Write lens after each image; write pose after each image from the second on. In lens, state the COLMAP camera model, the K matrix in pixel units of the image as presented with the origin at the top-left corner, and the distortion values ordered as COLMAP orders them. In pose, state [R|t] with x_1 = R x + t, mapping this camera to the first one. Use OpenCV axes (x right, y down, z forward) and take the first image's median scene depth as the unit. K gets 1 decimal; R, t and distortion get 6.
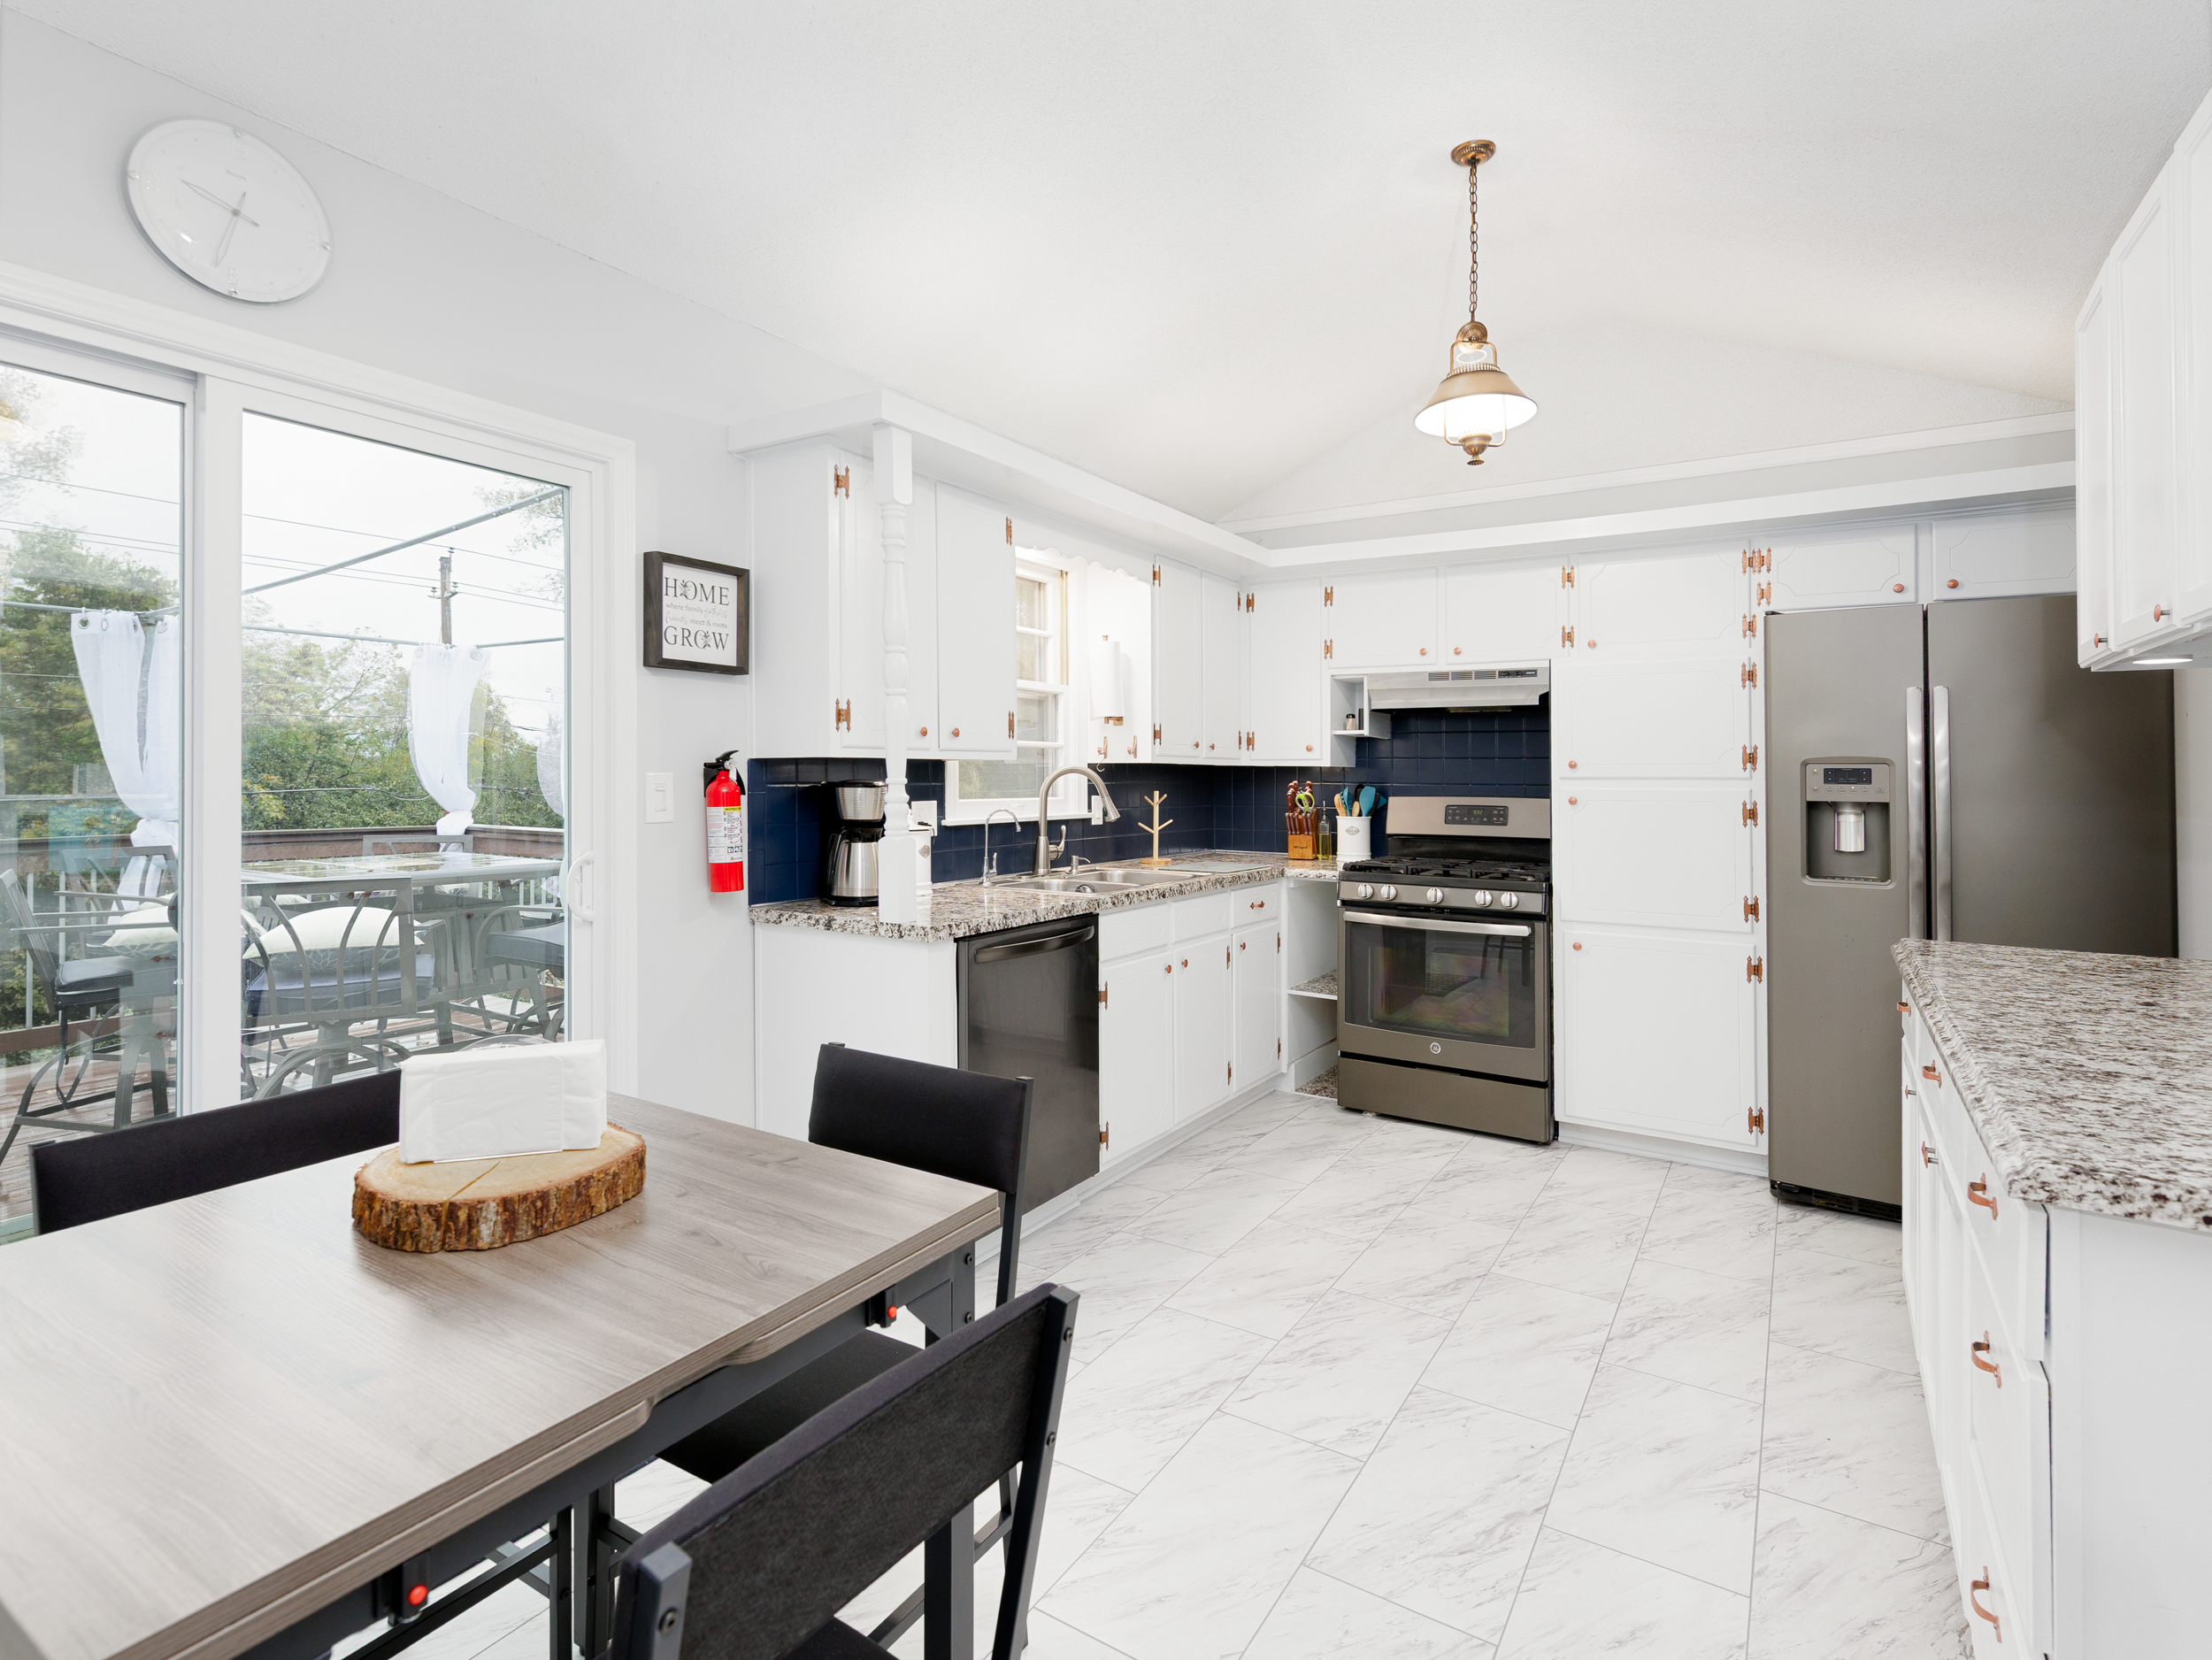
lens RADIAL K [[1128.3, 0, 1102.5], [0, 1128.3, 762.9], [0, 0, 1]] dist [-0.000826, 0.000748]
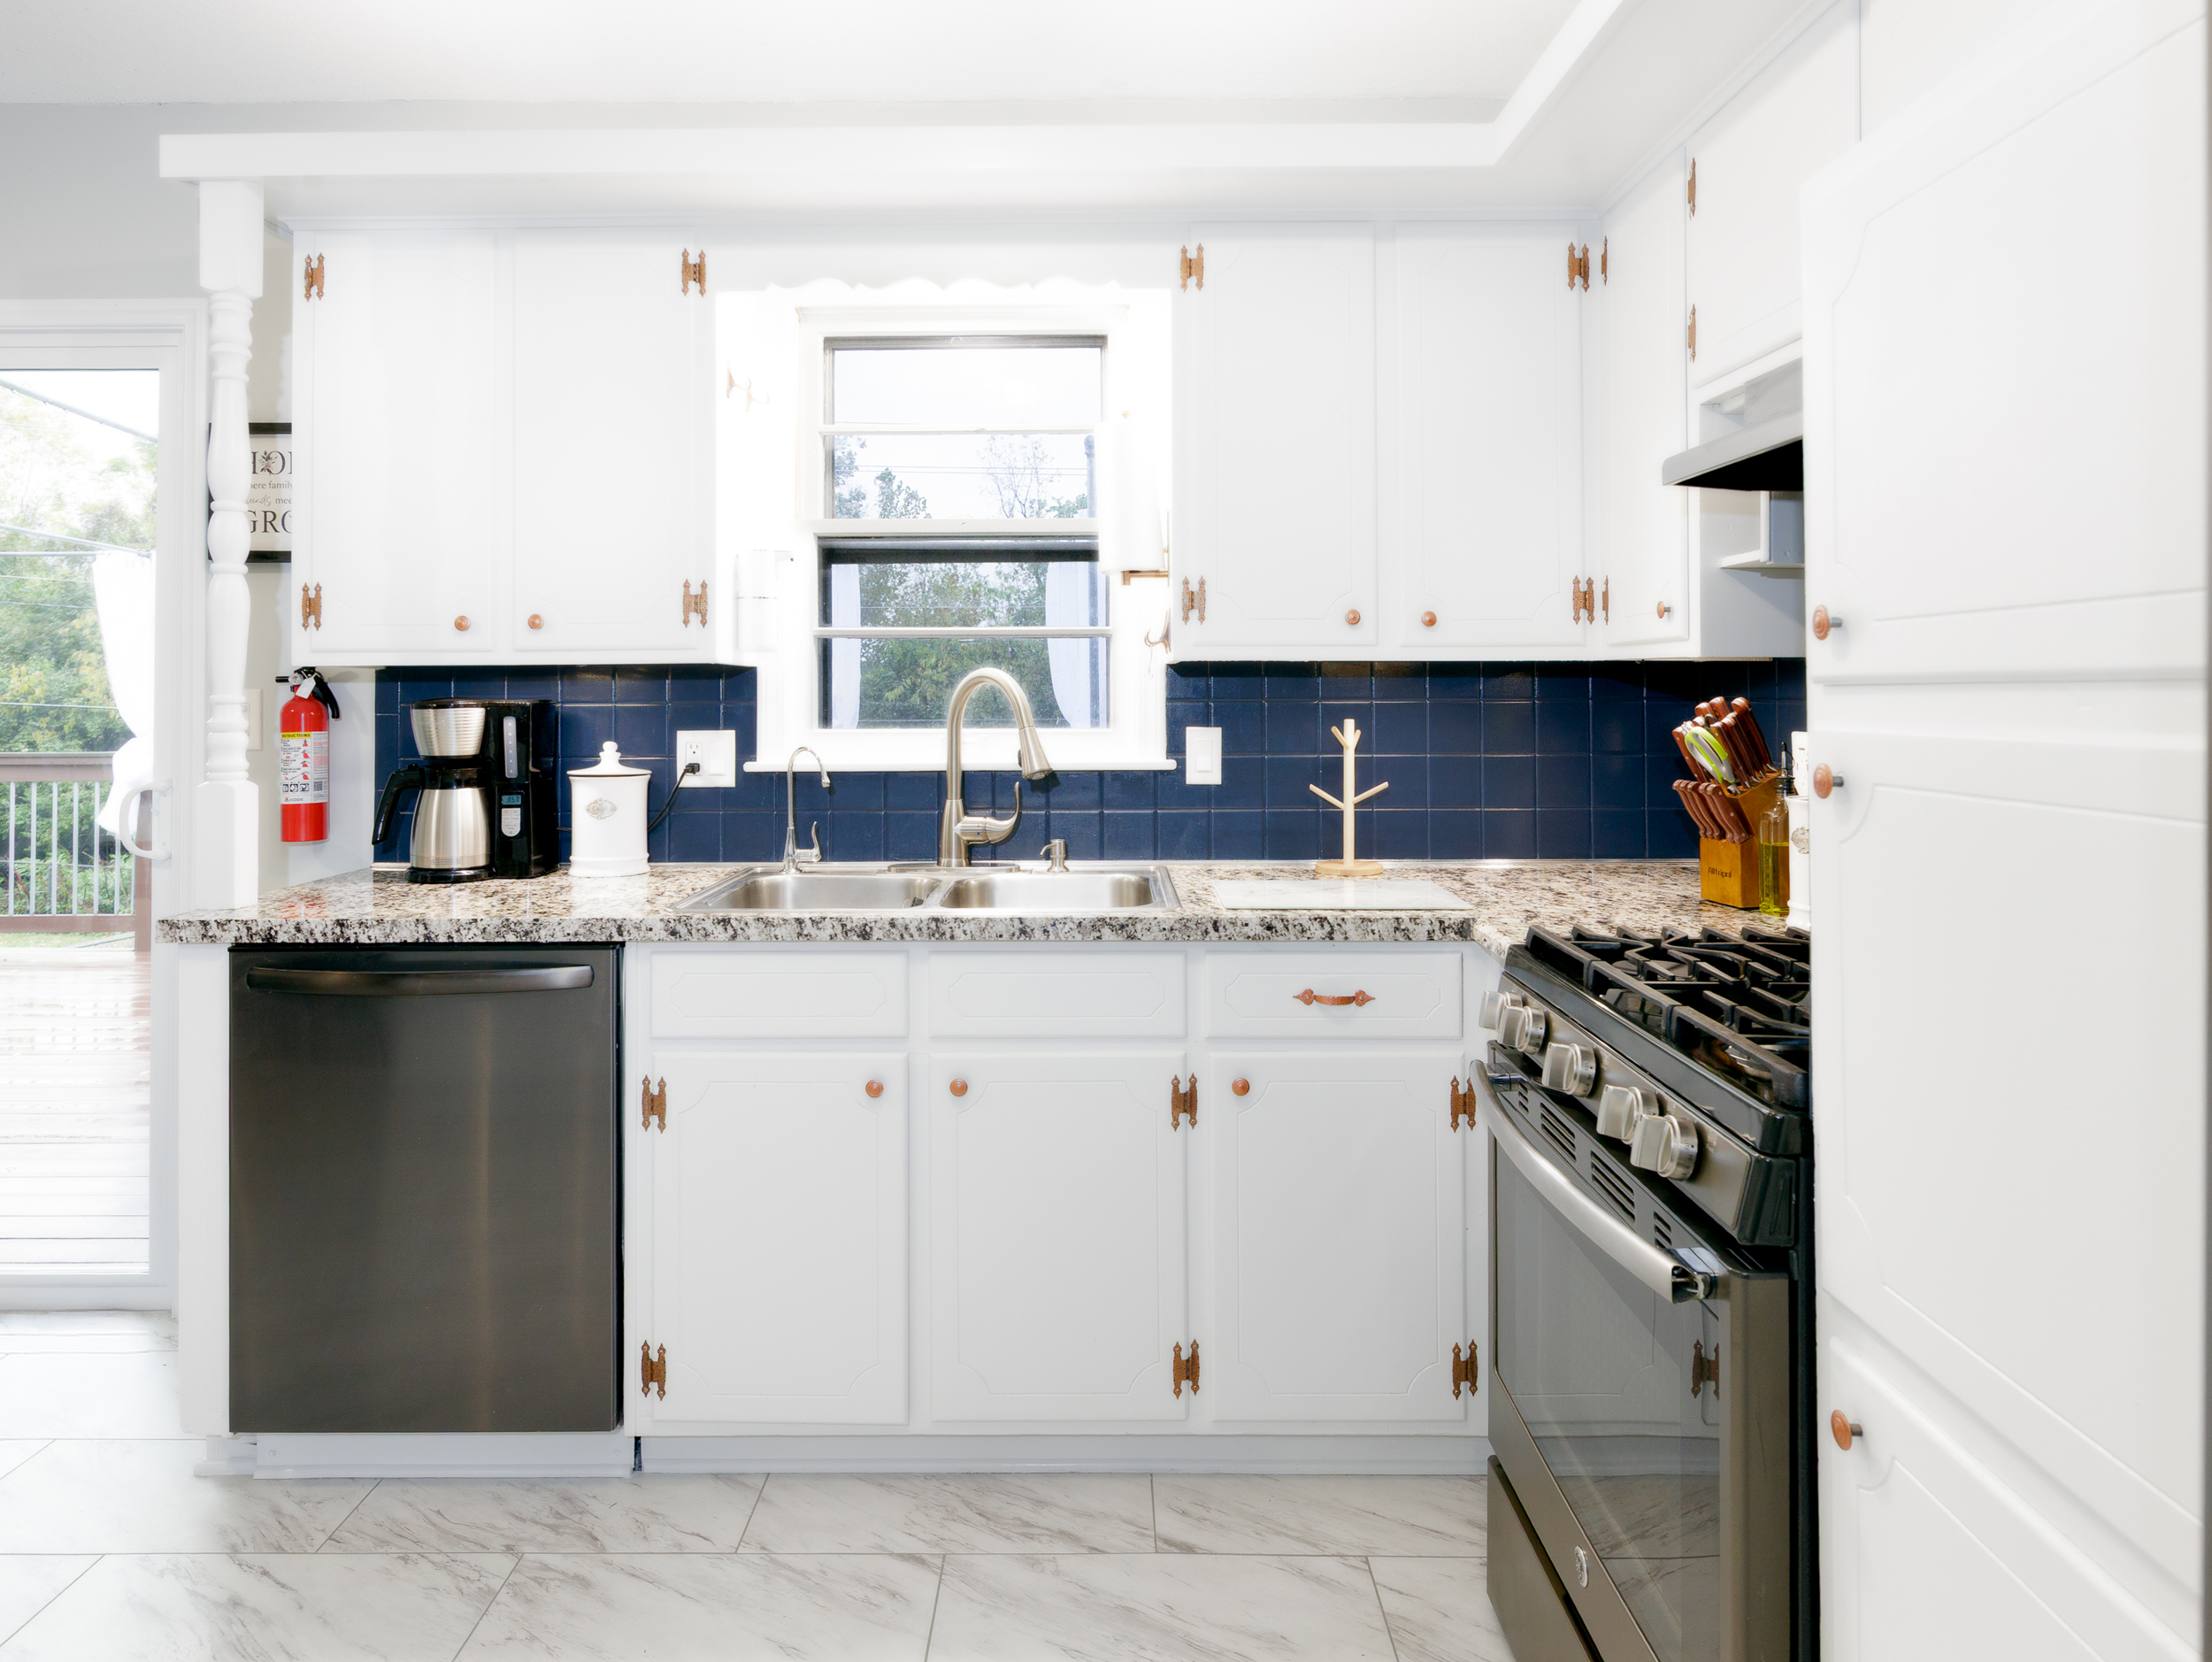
lens RADIAL K [[1376.7, 0, 1076.8], [0, 1376.7, 683.2], [0, 0, 1]] dist [-0.000398, -0.000135]
pose [[0.526093, -0.012013, -0.850342, 0.534566], [0.014537, 0.999881, -0.005132, 0.012248], [0.850303, -0.009662, 0.526205, 0.676125]]
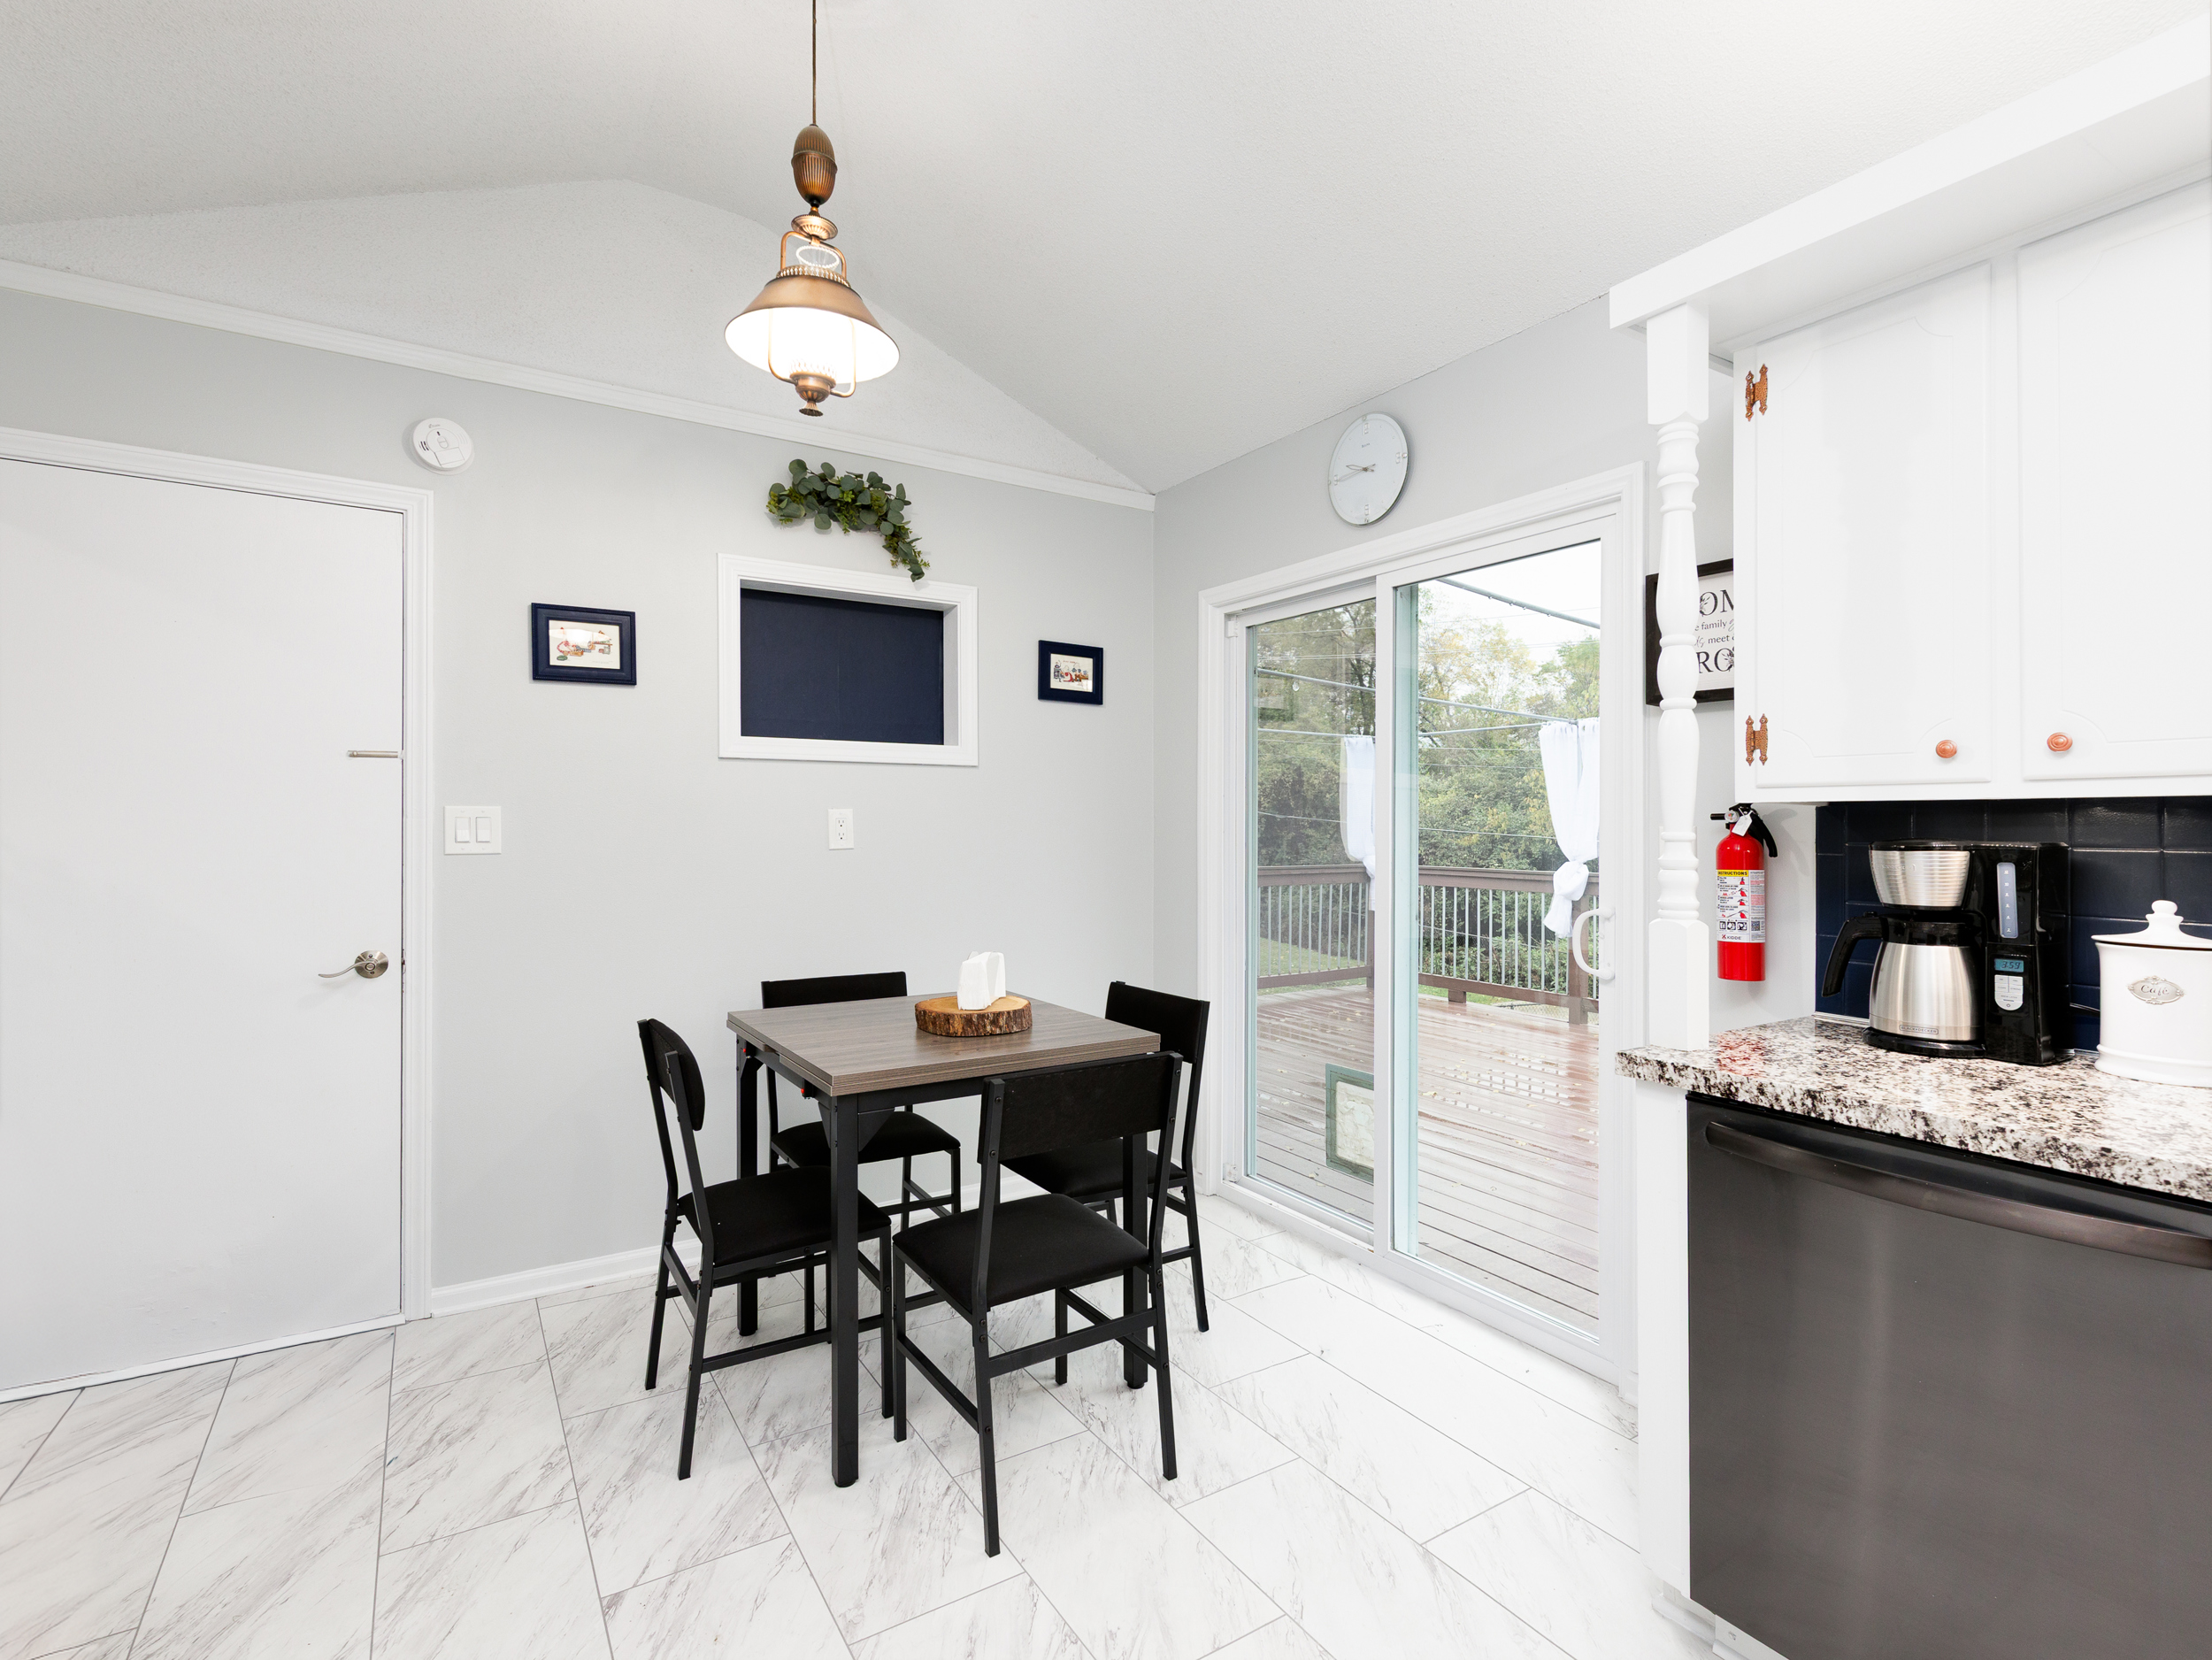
lens RADIAL K [[1075.5, 0, 1131.3], [0, 1075.5, 770.4], [0, 0, 1]] dist [0.000535, 0.000565]
pose [[-0.412116, -0.054612, -0.909493, 0.365711], [-0.001338, 0.998237, -0.059335, 0.010398], [0.911130, -0.023236, -0.411463, 0.655873]]
